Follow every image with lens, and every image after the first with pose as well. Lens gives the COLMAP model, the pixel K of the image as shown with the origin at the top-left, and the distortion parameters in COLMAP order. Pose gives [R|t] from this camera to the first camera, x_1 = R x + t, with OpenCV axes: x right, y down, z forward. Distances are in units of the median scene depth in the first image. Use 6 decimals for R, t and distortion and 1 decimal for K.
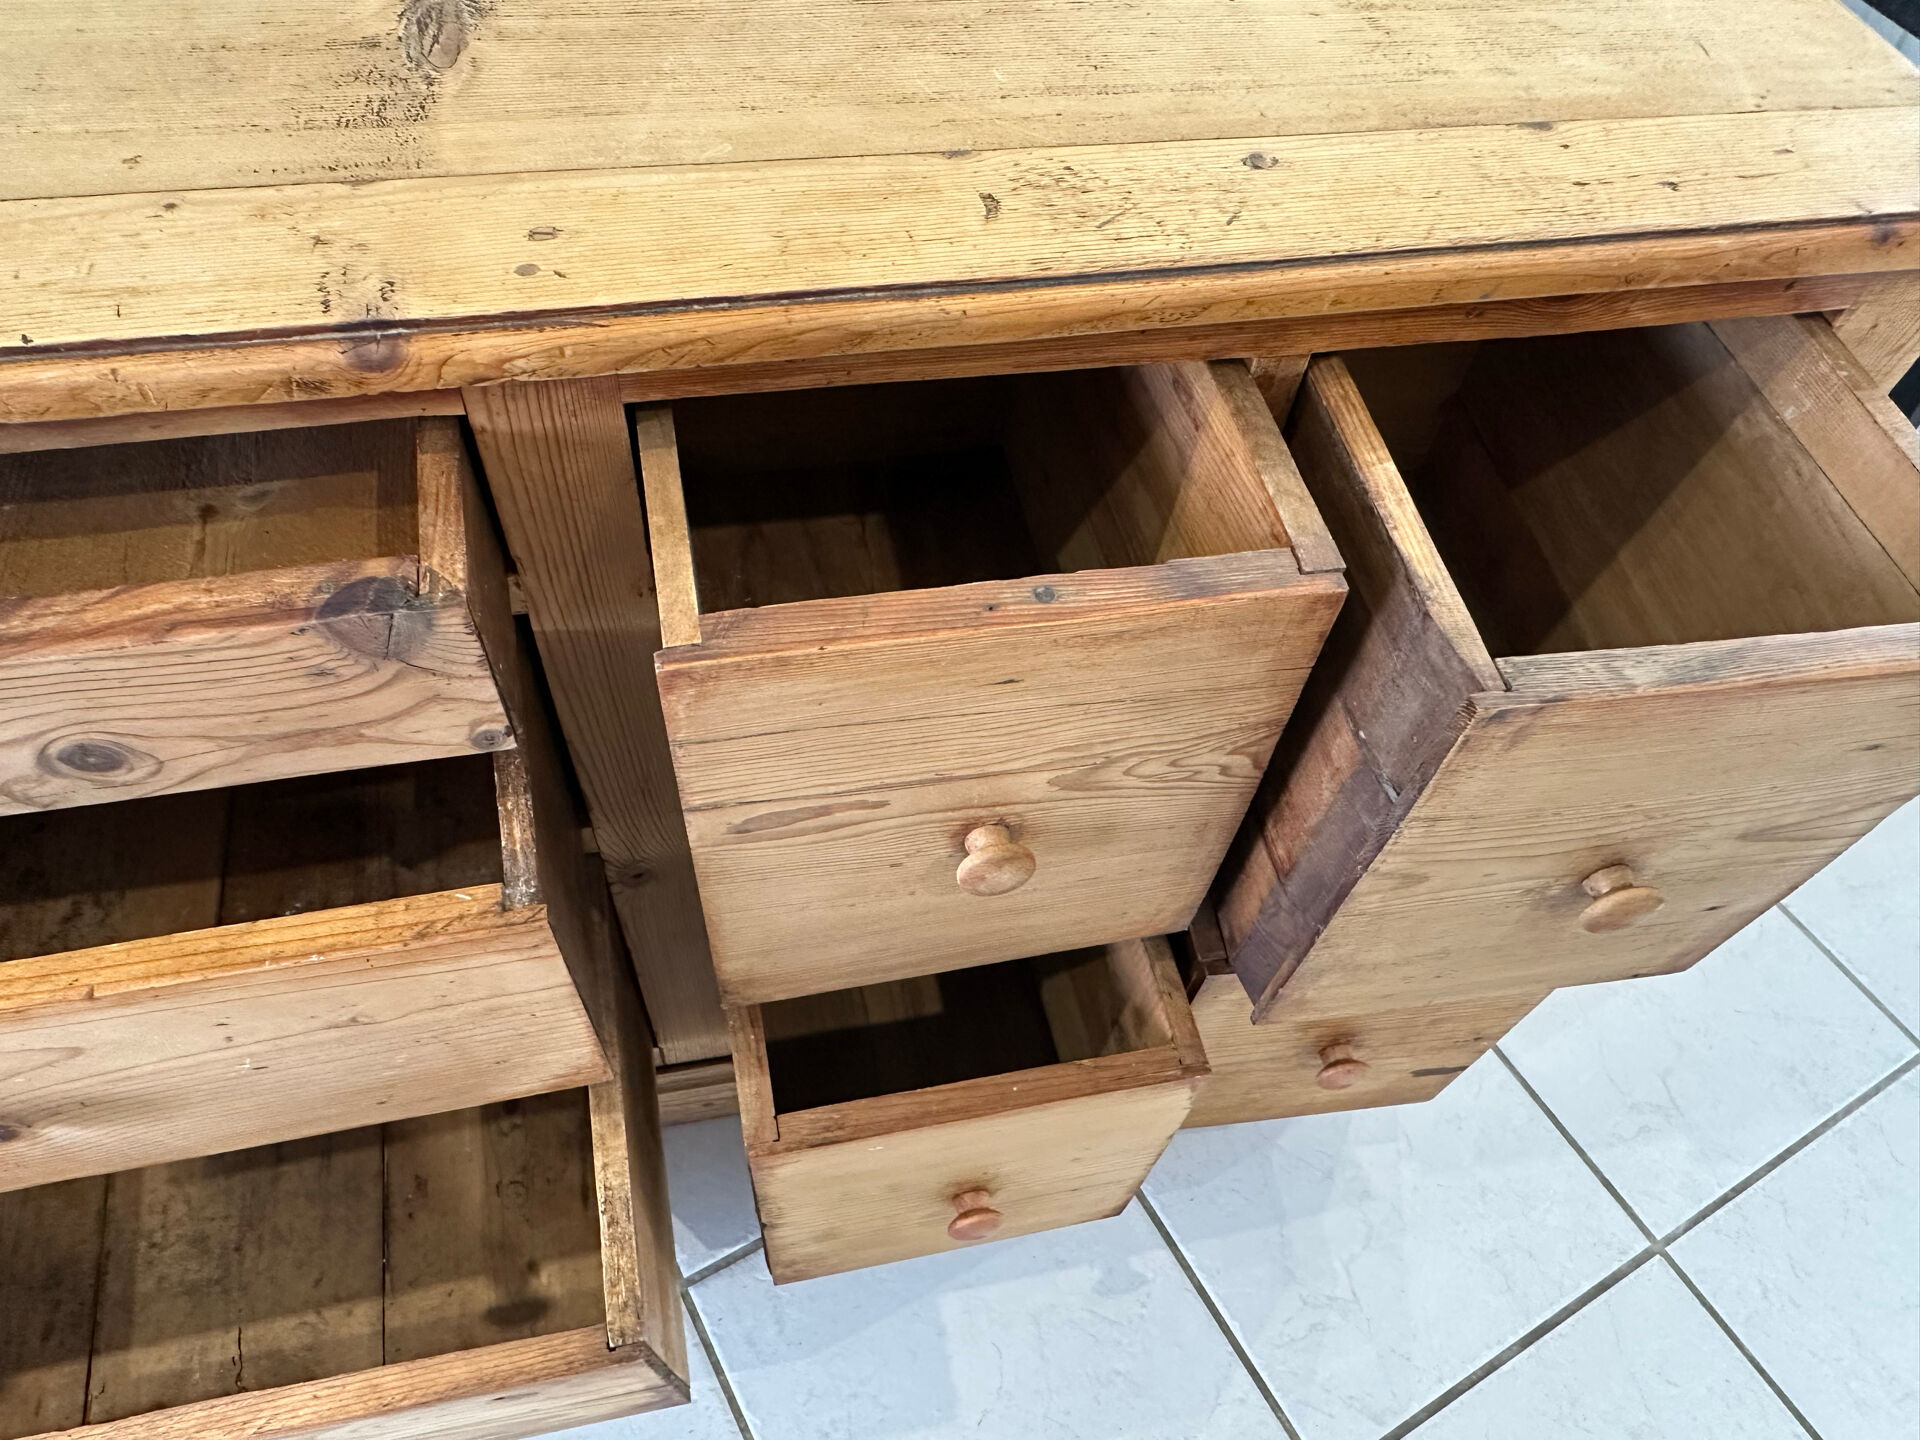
lens RADIAL K [[1279.4, 0, 930.3], [0, 1279.4, 775.3], [0, 0, 1]] dist [-0.008314, 0.004434]
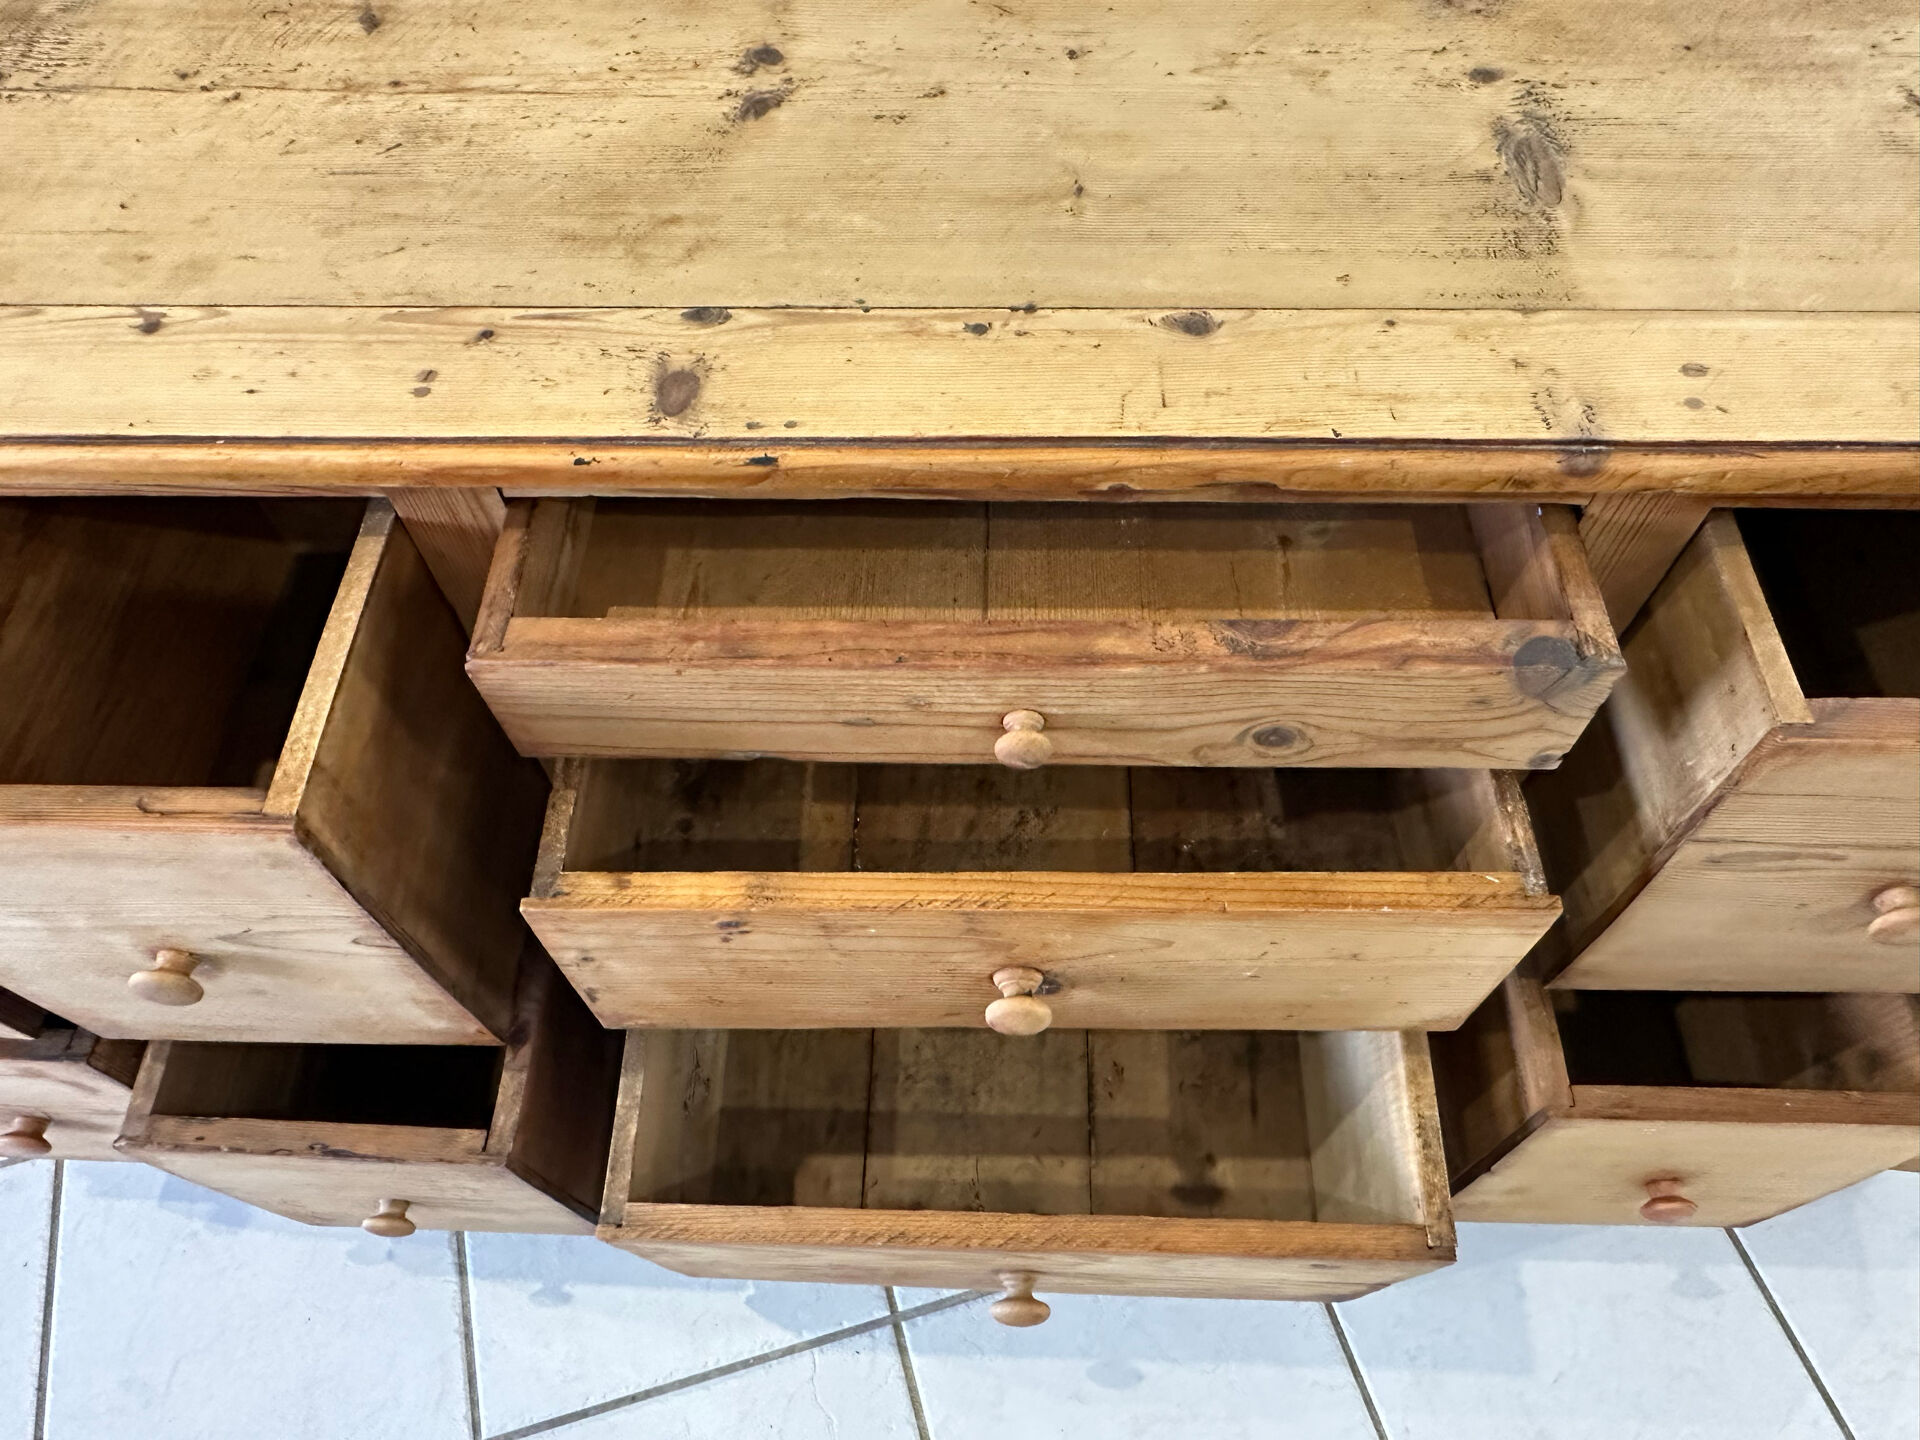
lens RADIAL K [[1279.4, 0, 938.9], [0, 1279.4, 760.7], [0, 0, 1]] dist [-0.008314, 0.004434]
pose [[0.967332, 0.153533, -0.201734, -0.652524], [-0.145495, 0.987875, 0.054177, -0.009727], [0.207606, -0.023056, 0.977941, -0.343855]]
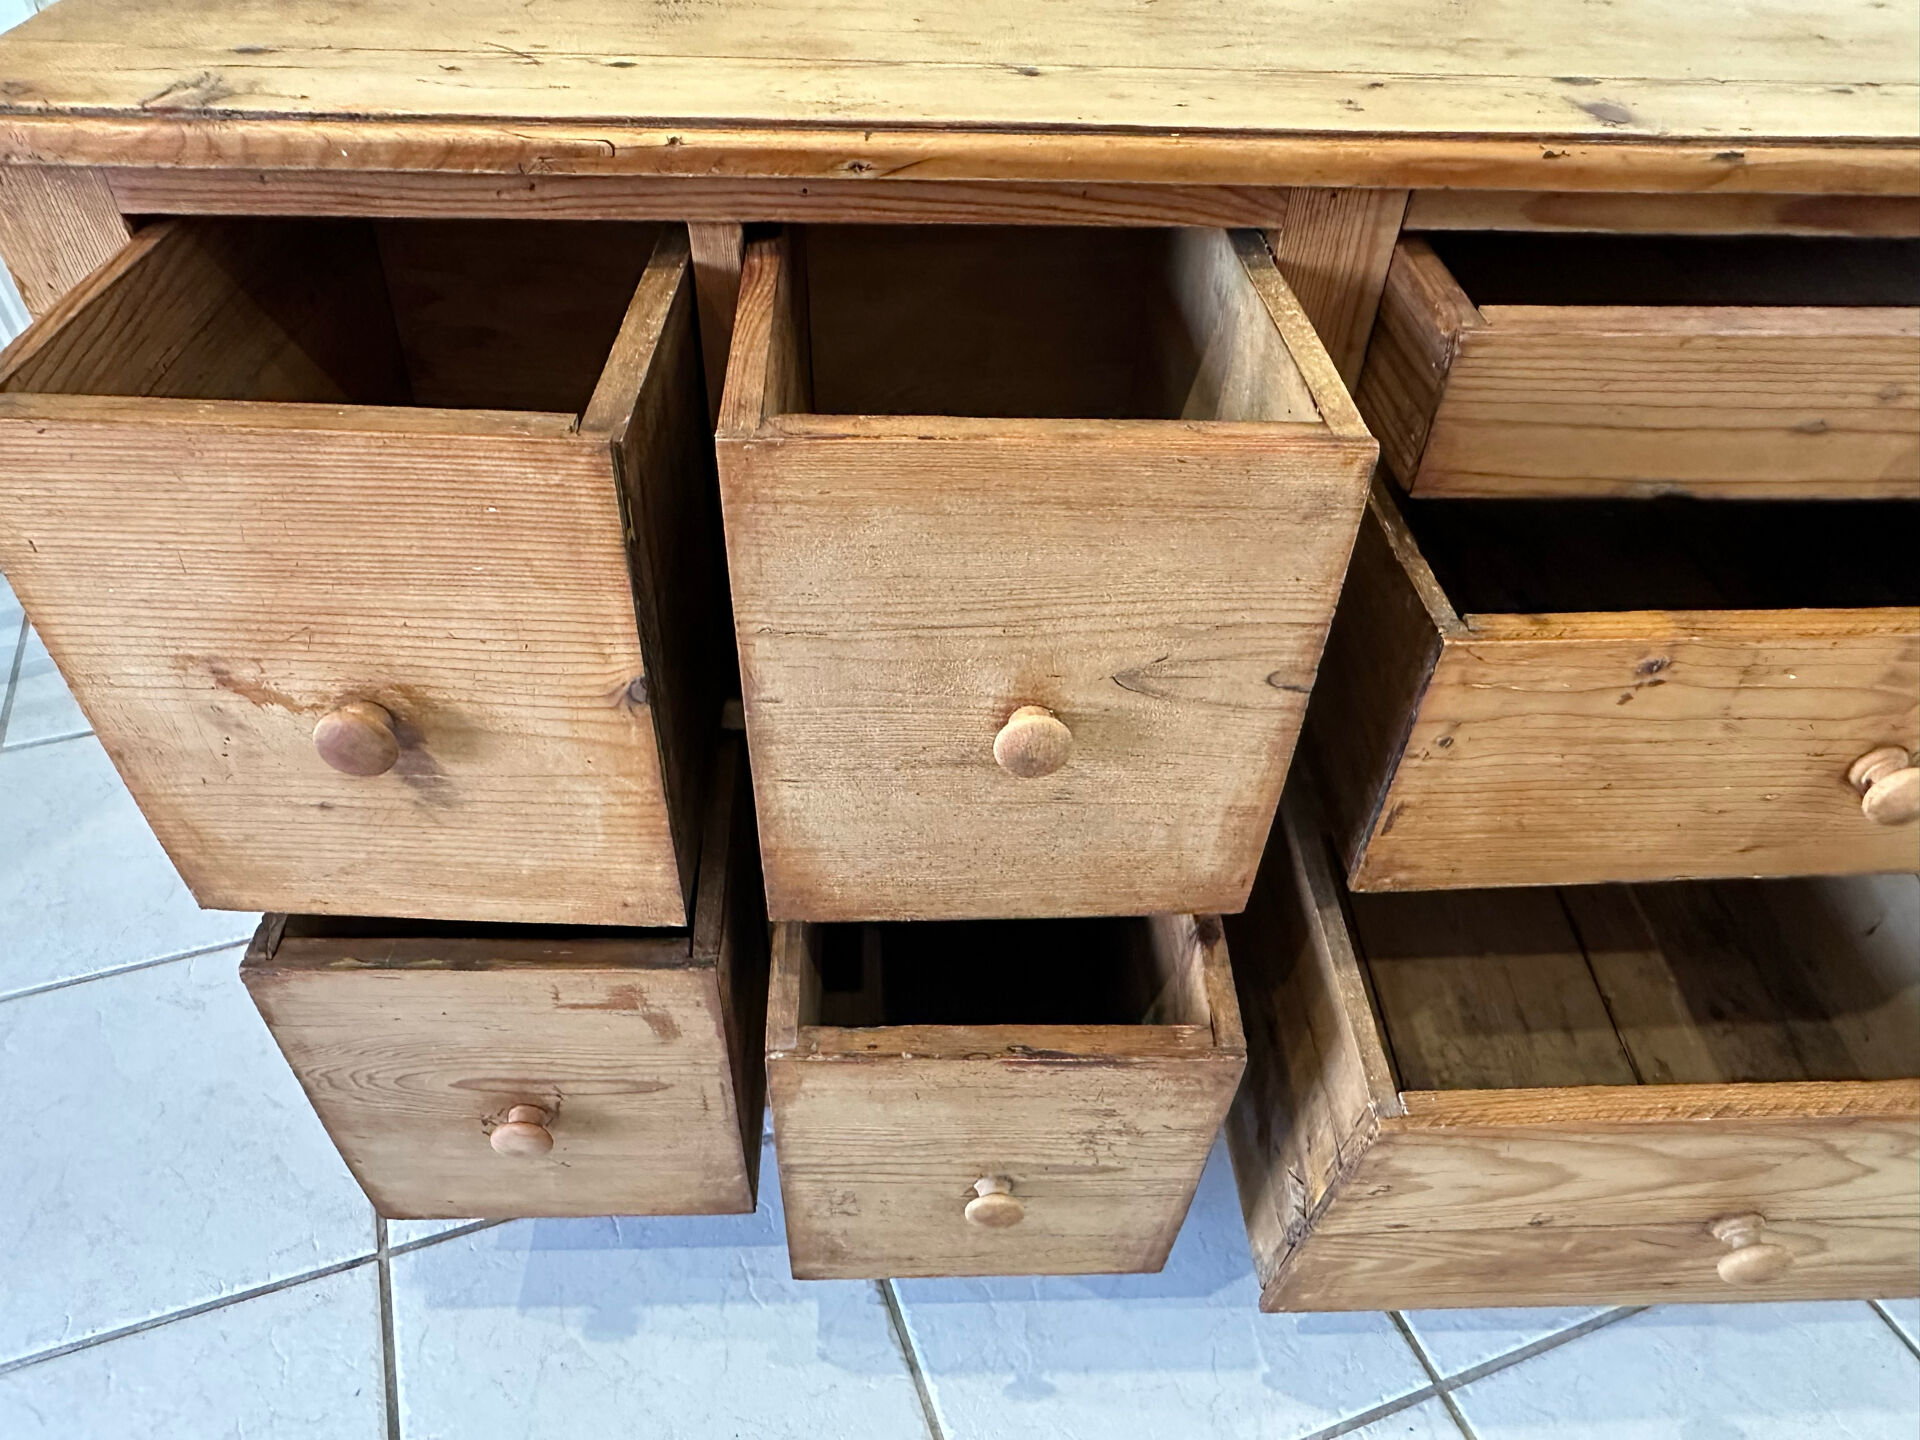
lens RADIAL K [[1279.4, 0, 943.2], [0, 1279.4, 777.2], [0, 0, 1]] dist [-0.008314, 0.004434]
pose [[0.985835, 0.088590, -0.142413, -1.560261], [-0.116935, 0.971758, -0.204971, 0.671348], [0.120232, 0.218720, 0.968352, -0.328564]]
